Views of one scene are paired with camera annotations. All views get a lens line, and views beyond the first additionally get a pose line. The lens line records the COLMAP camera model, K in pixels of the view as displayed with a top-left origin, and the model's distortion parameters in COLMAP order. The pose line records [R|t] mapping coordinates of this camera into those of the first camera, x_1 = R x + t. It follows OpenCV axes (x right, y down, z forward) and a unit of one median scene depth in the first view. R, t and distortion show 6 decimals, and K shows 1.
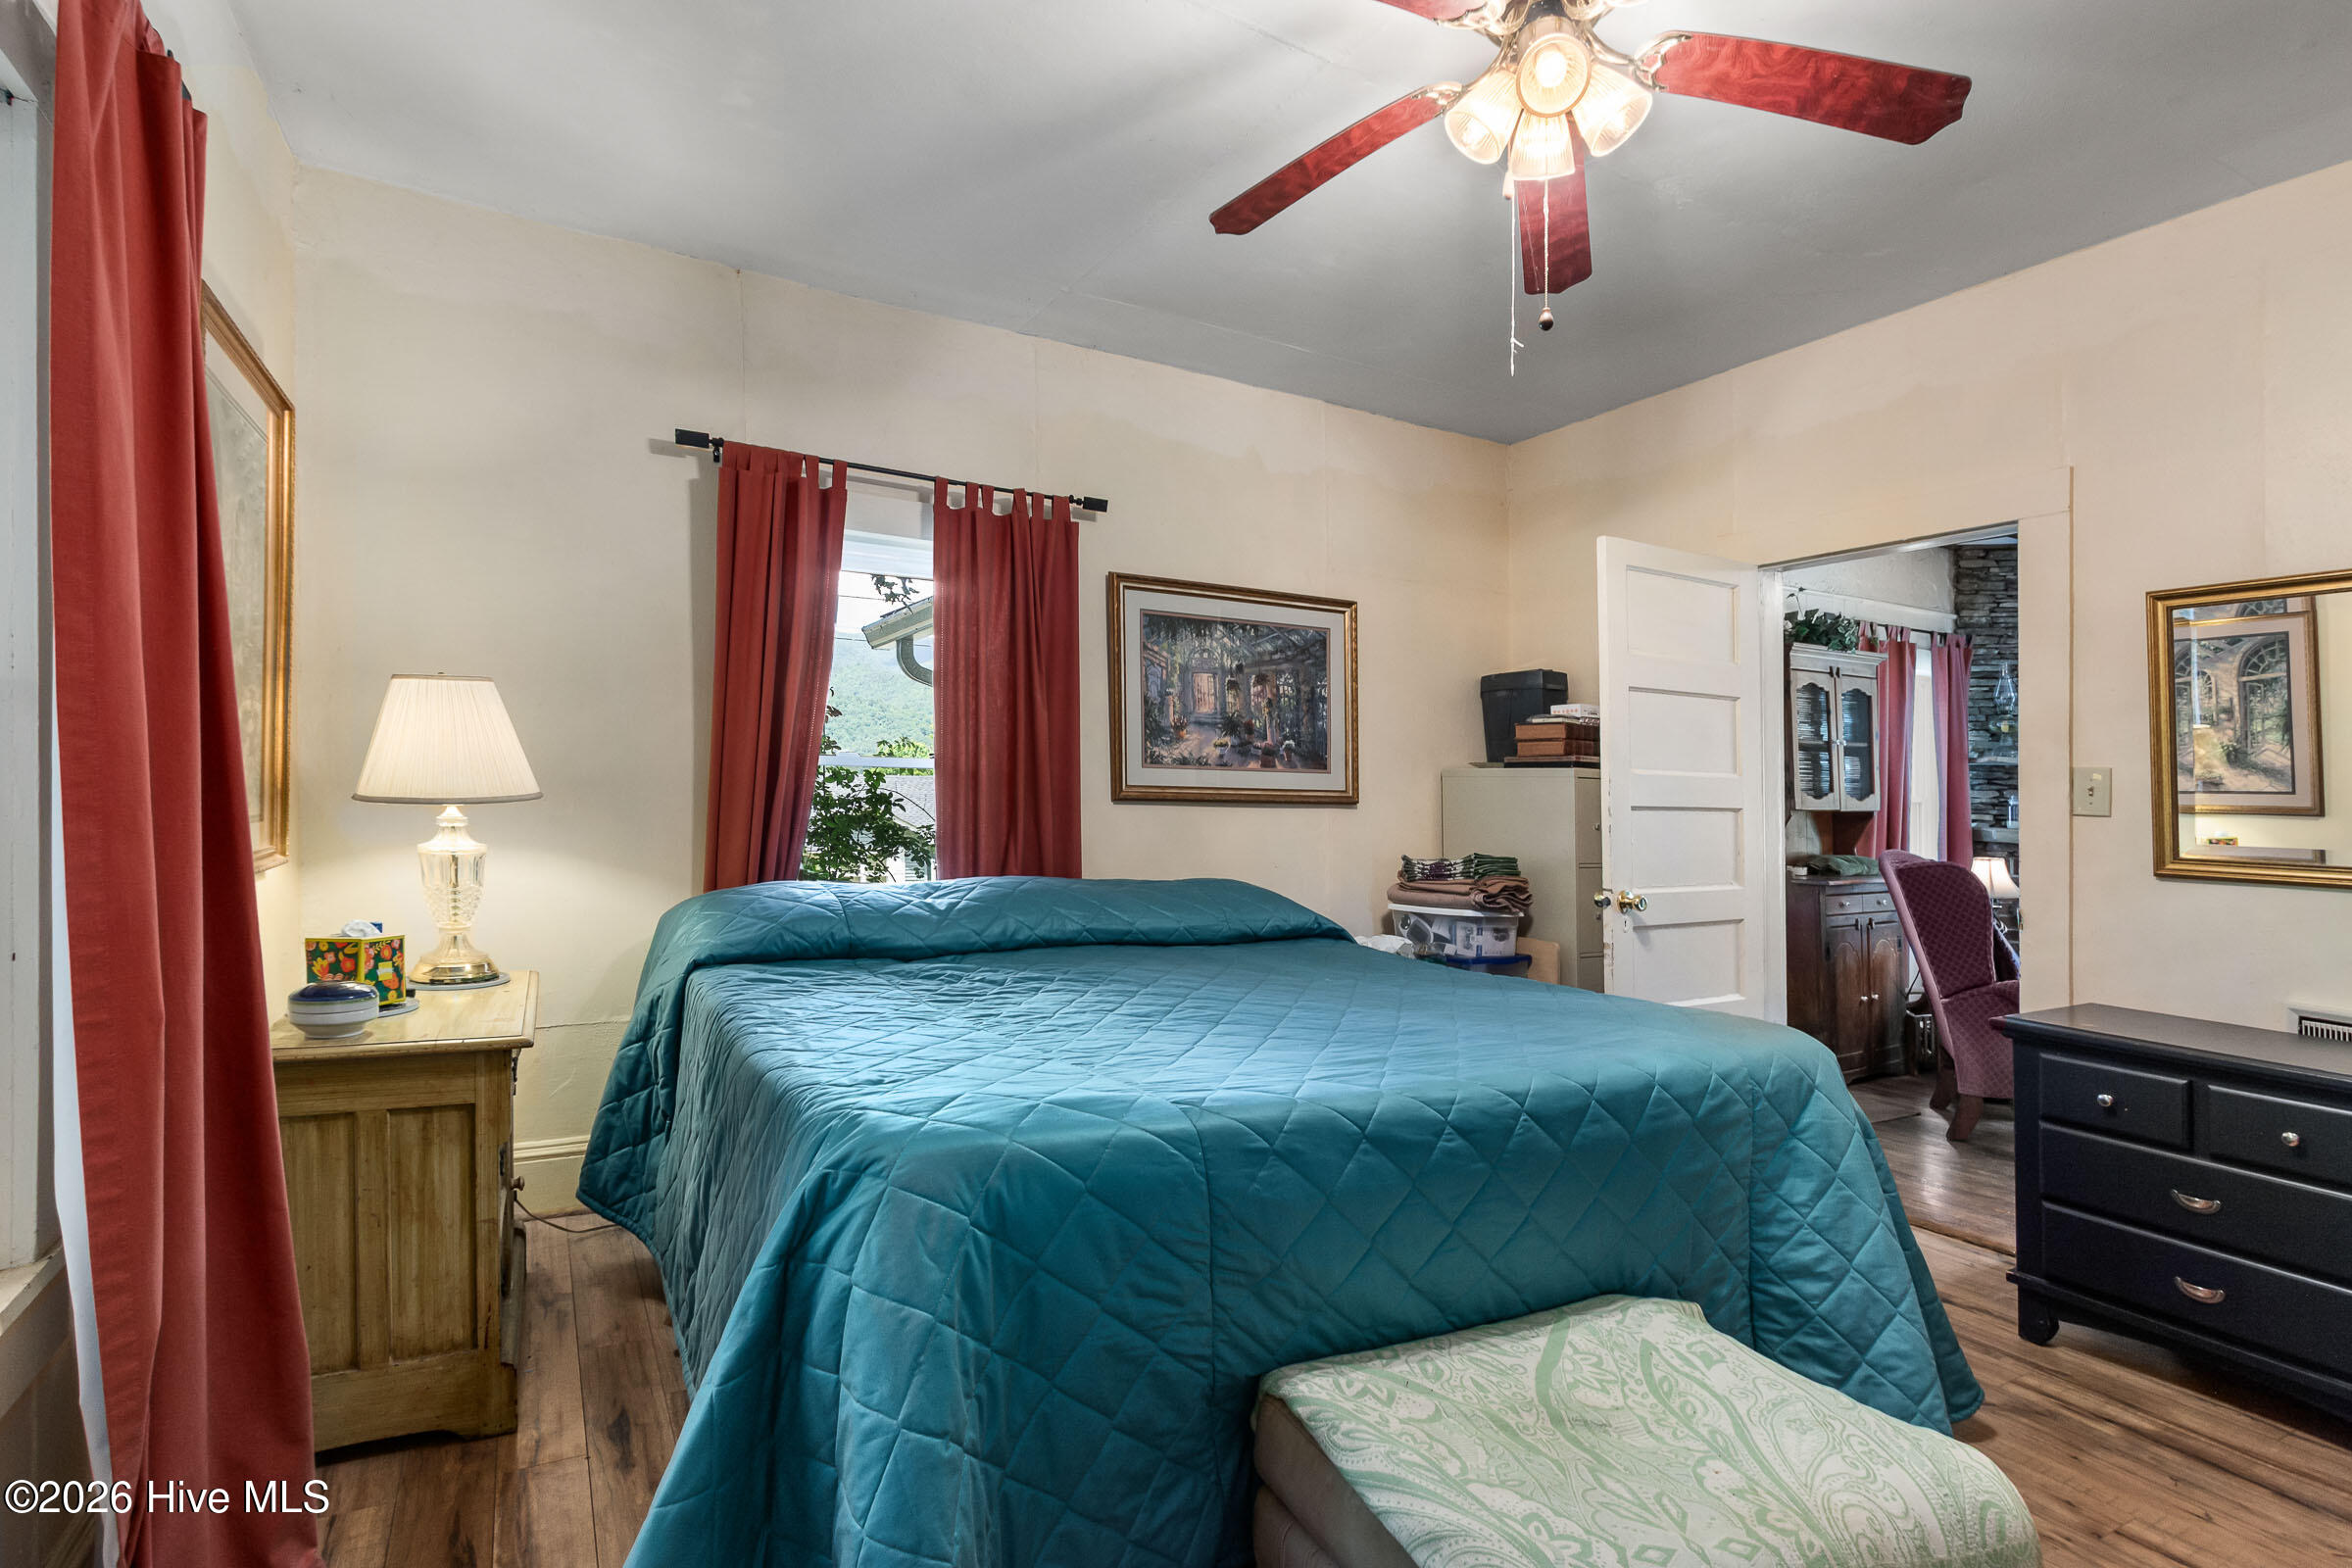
lens RADIAL K [[1142.5, 0, 1147.5], [0, 1142.5, 771.5], [0, 0, 1]] dist [0.005623, -0.000704]
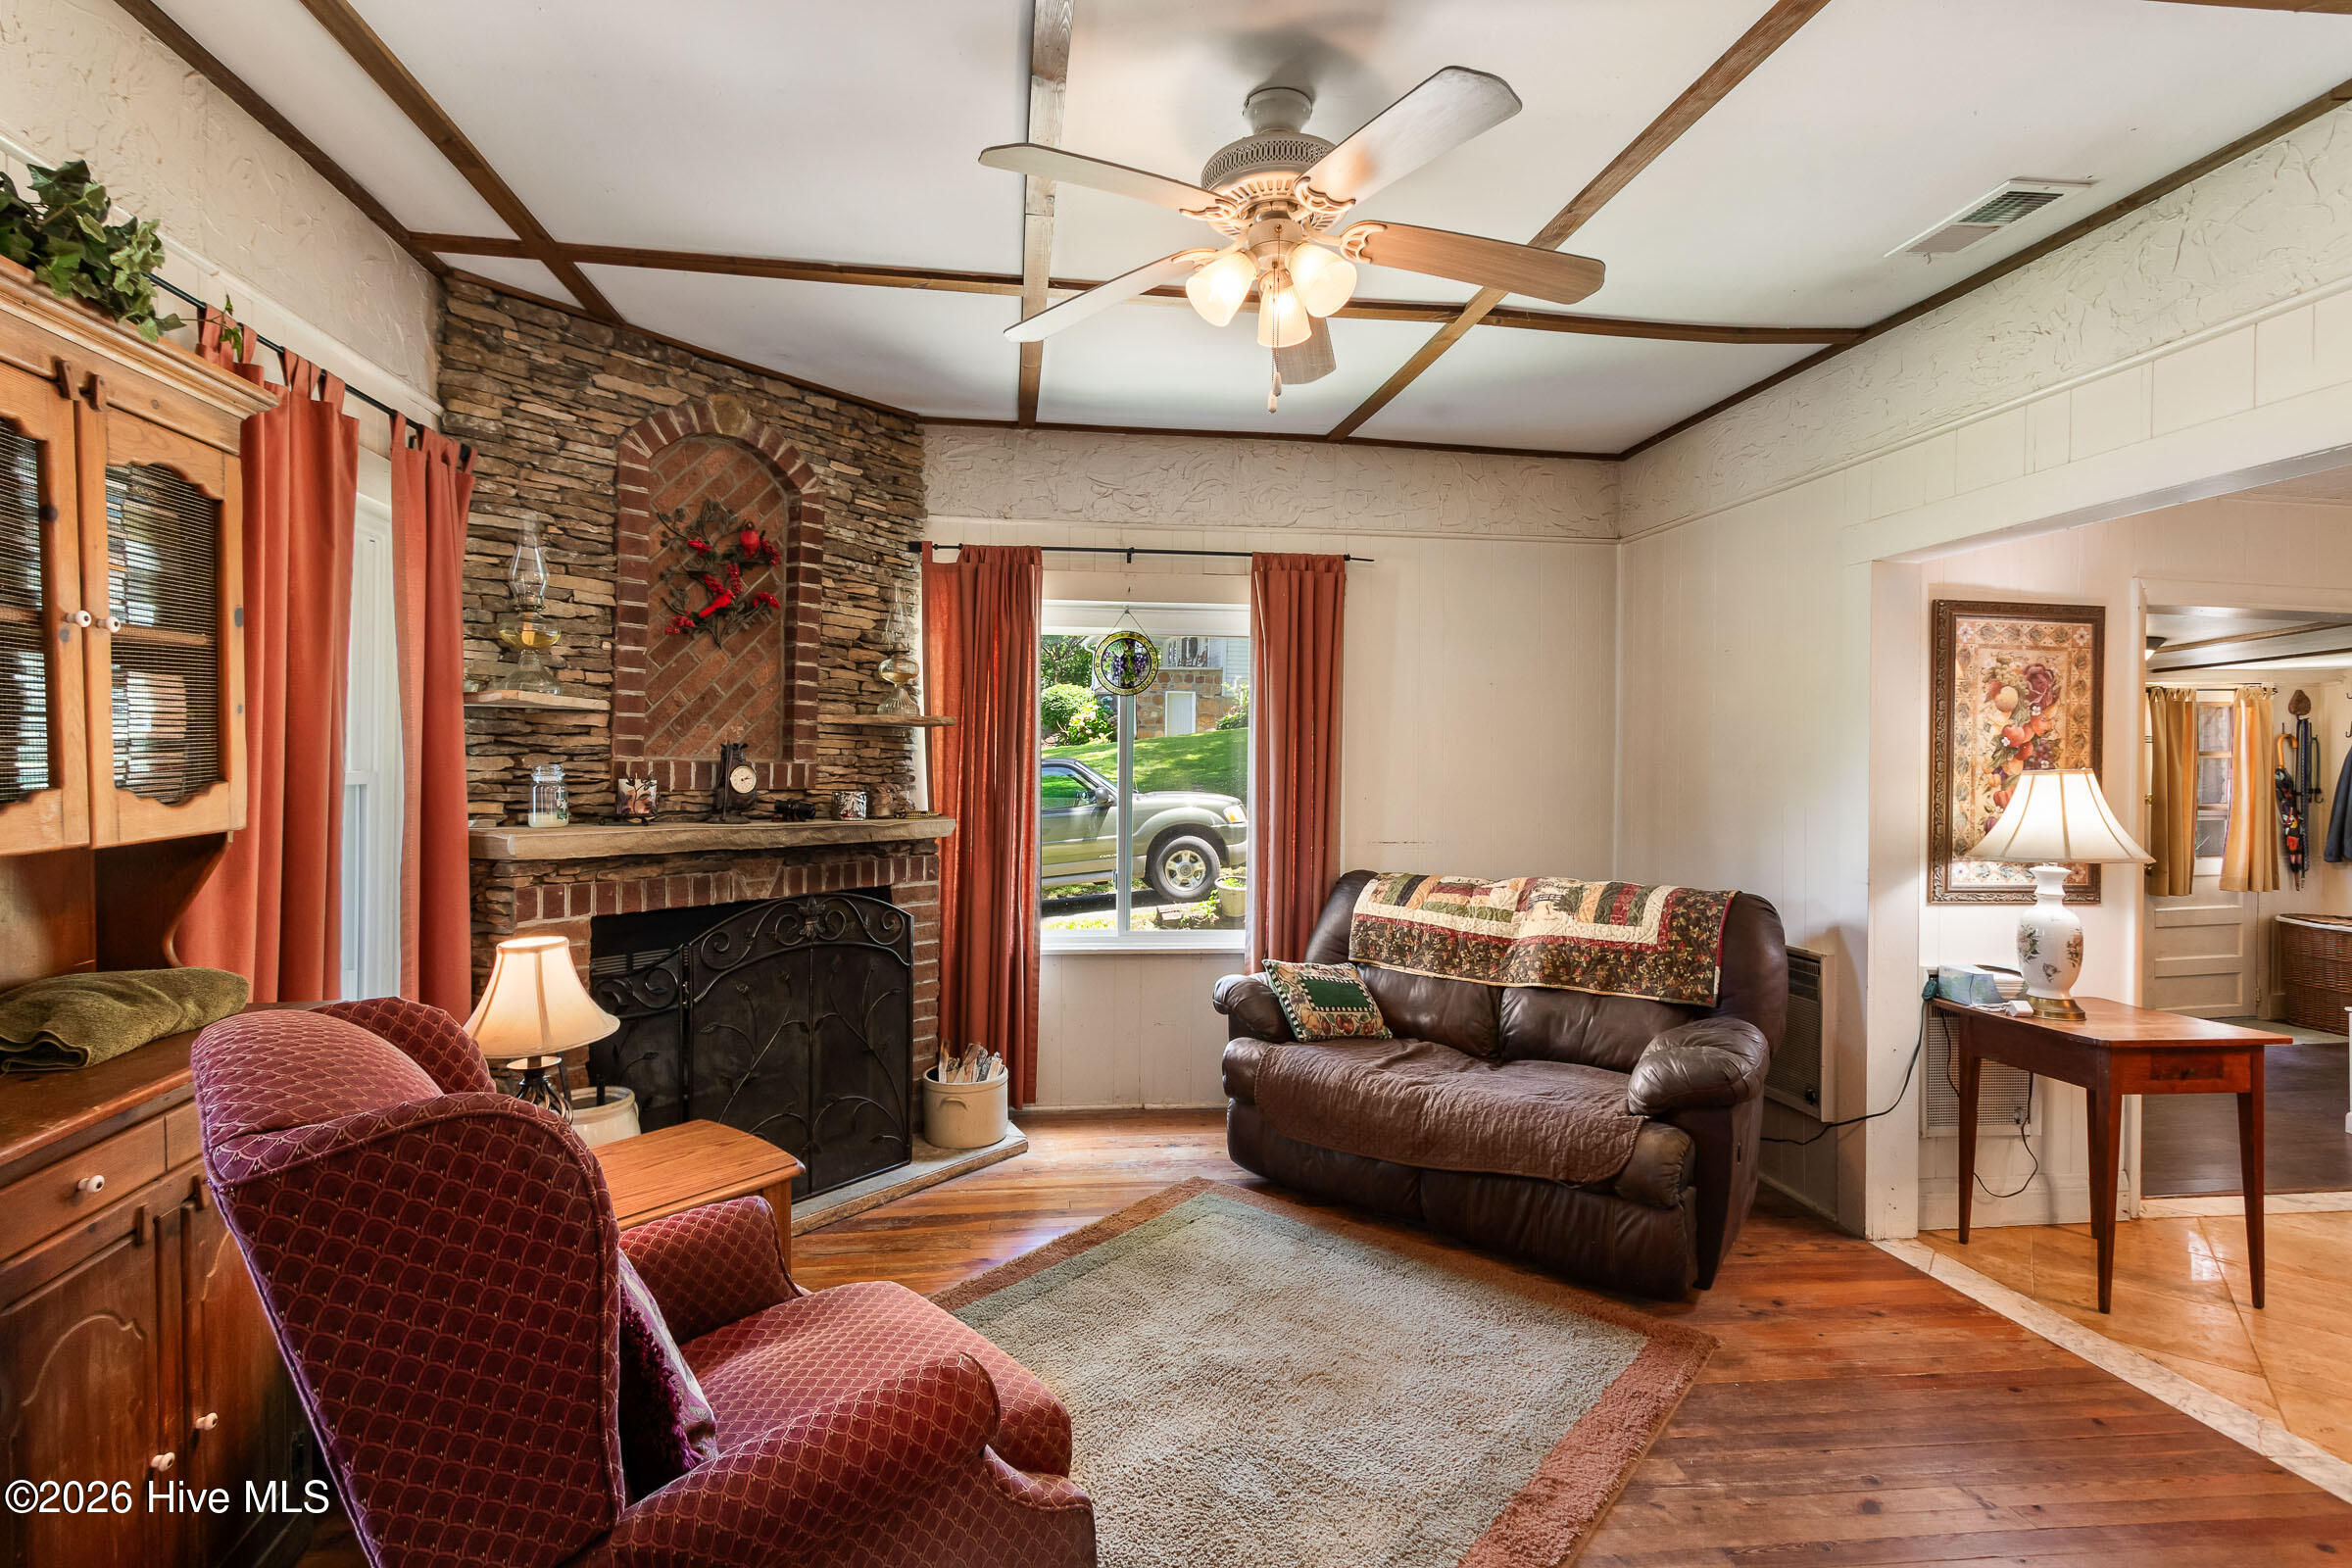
lens RADIAL K [[1117.1, 0, 1119.8], [0, 1117.1, 781.1], [0, 0, 1]] dist [0.001758, -0.000655]
pose [[0.382621, -0.026384, 0.923529, 0.416738], [-0.038822, 0.998250, 0.044602, -0.006539], [-0.923090, -0.052919, 0.380927, 0.608462]]
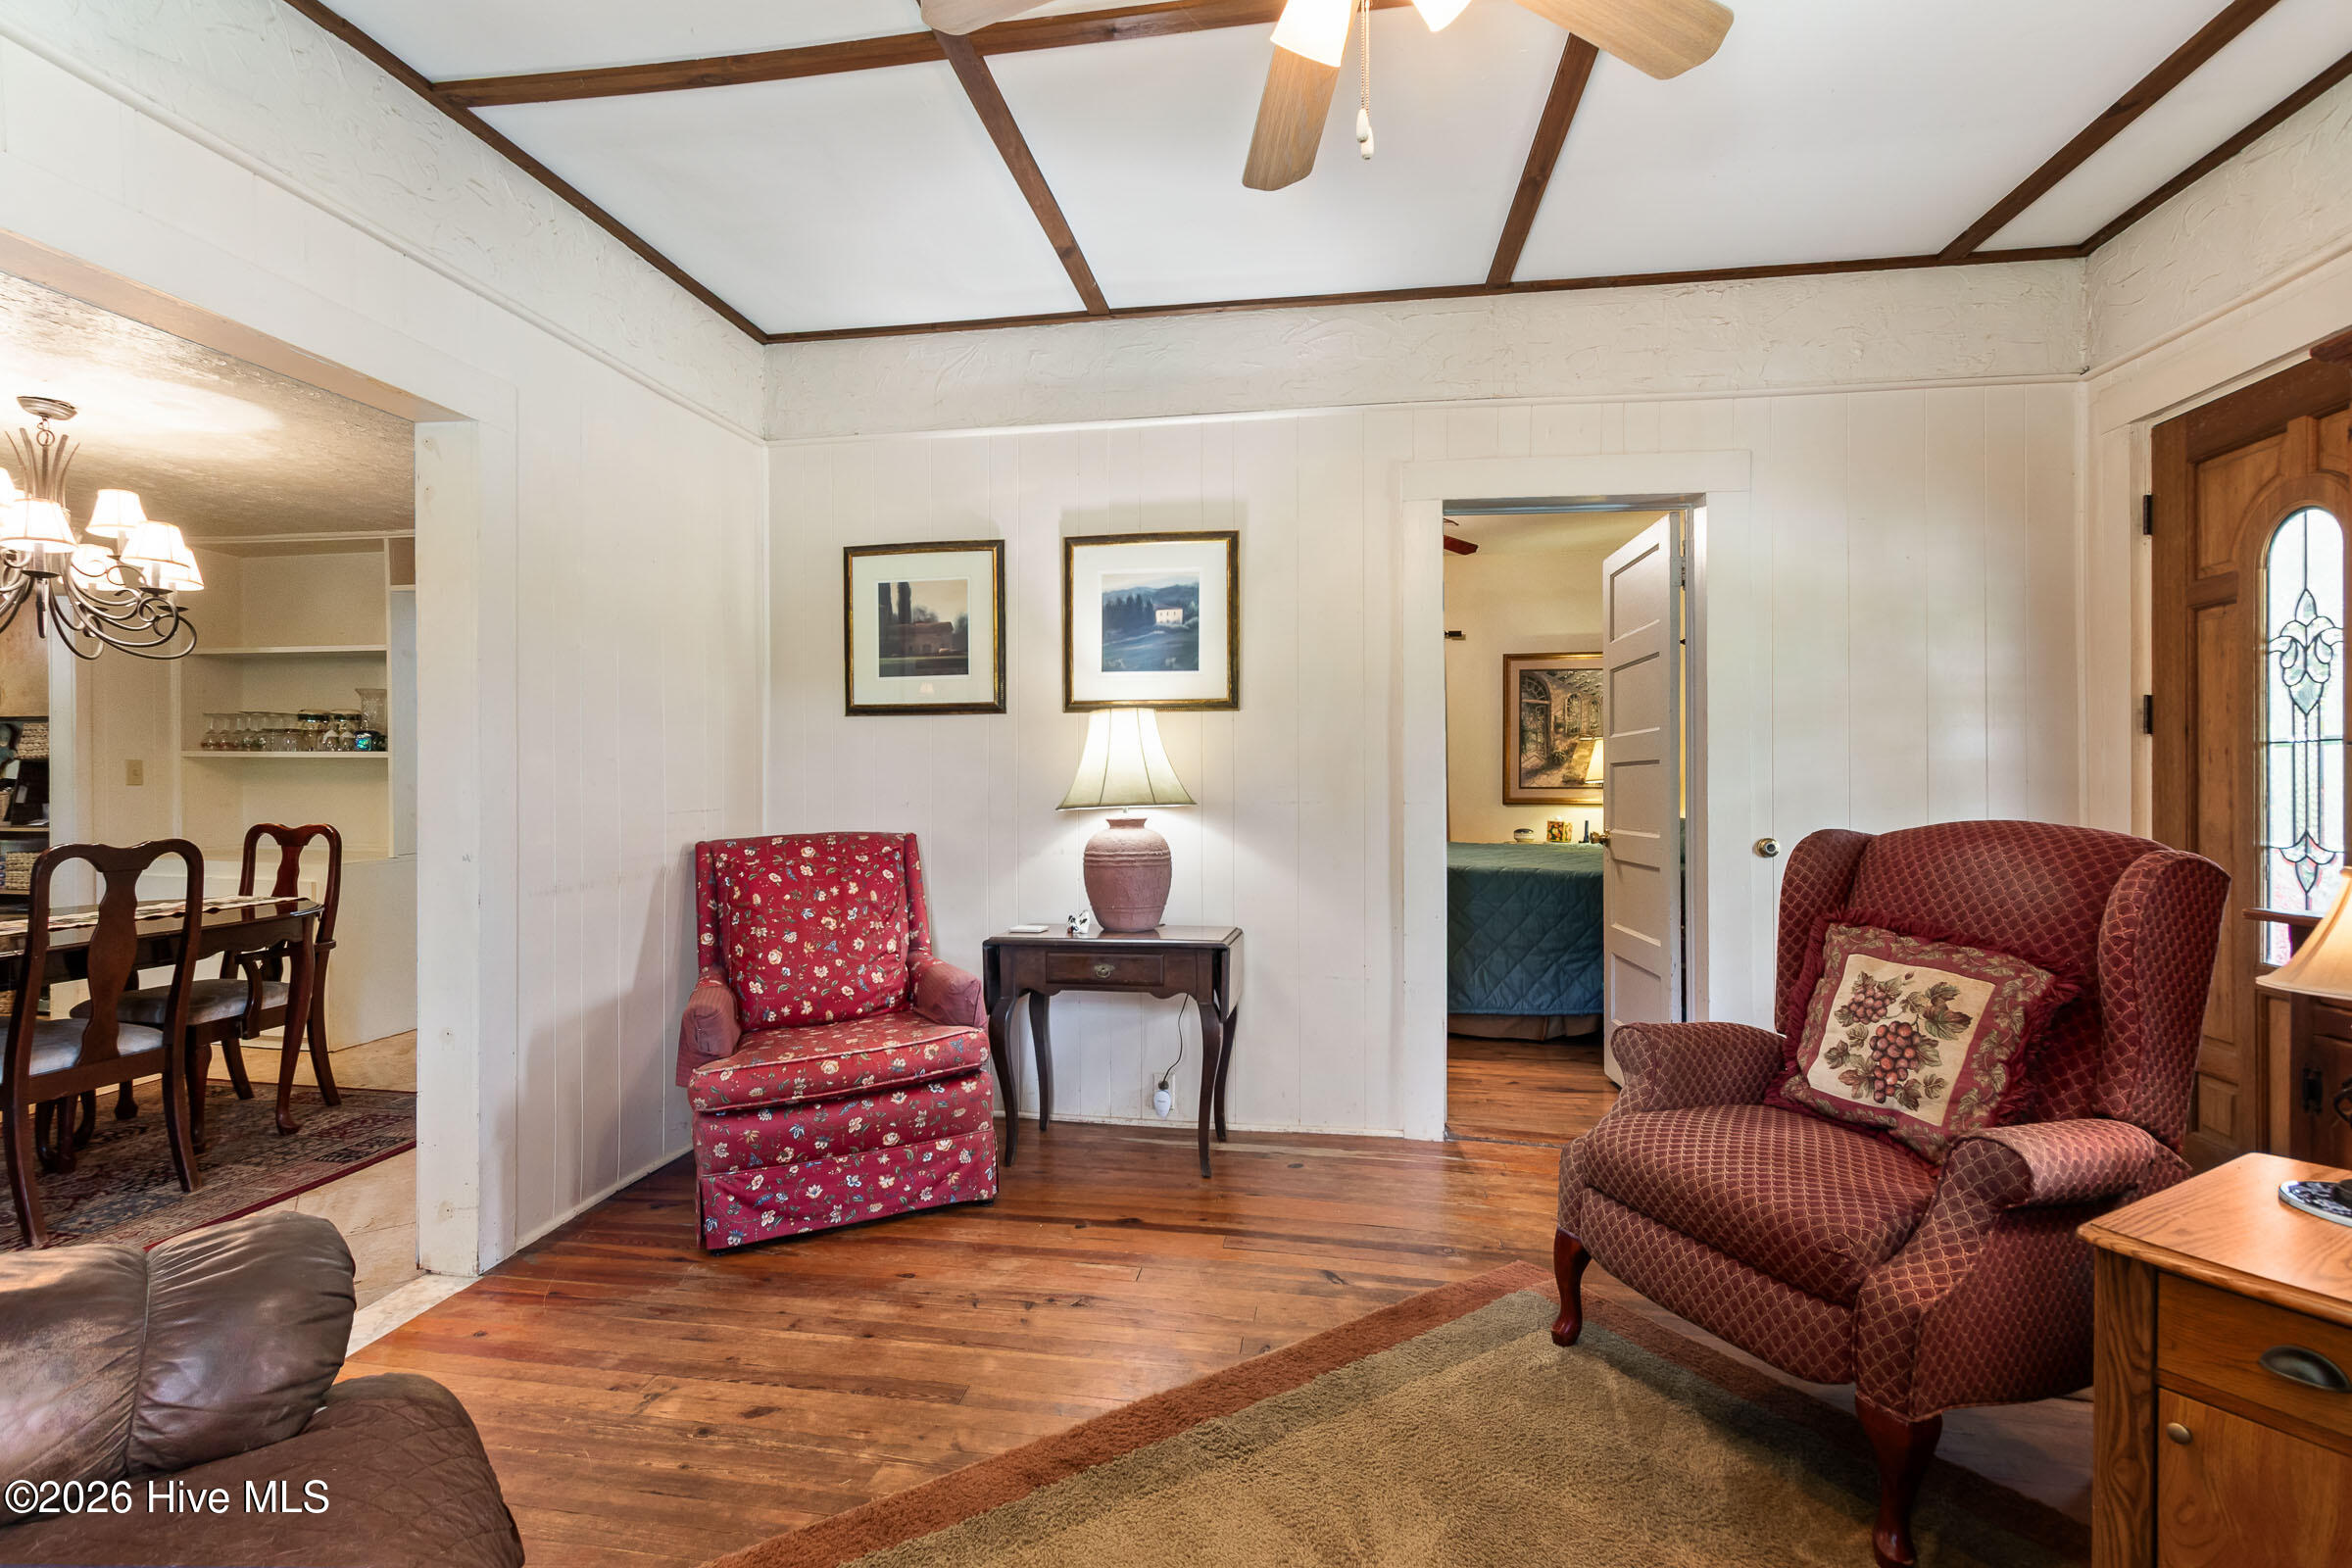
lens RADIAL K [[1123.9, 0, 1142.8], [0, 1123.9, 784.4], [0, 0, 1]] dist [0.003915, 0.000183]
pose [[-0.626078, -0.011299, -0.779679, 1.079007], [0.020659, 0.999304, -0.031071, 0.050066], [0.779487, -0.035560, -0.625408, 0.851983]]
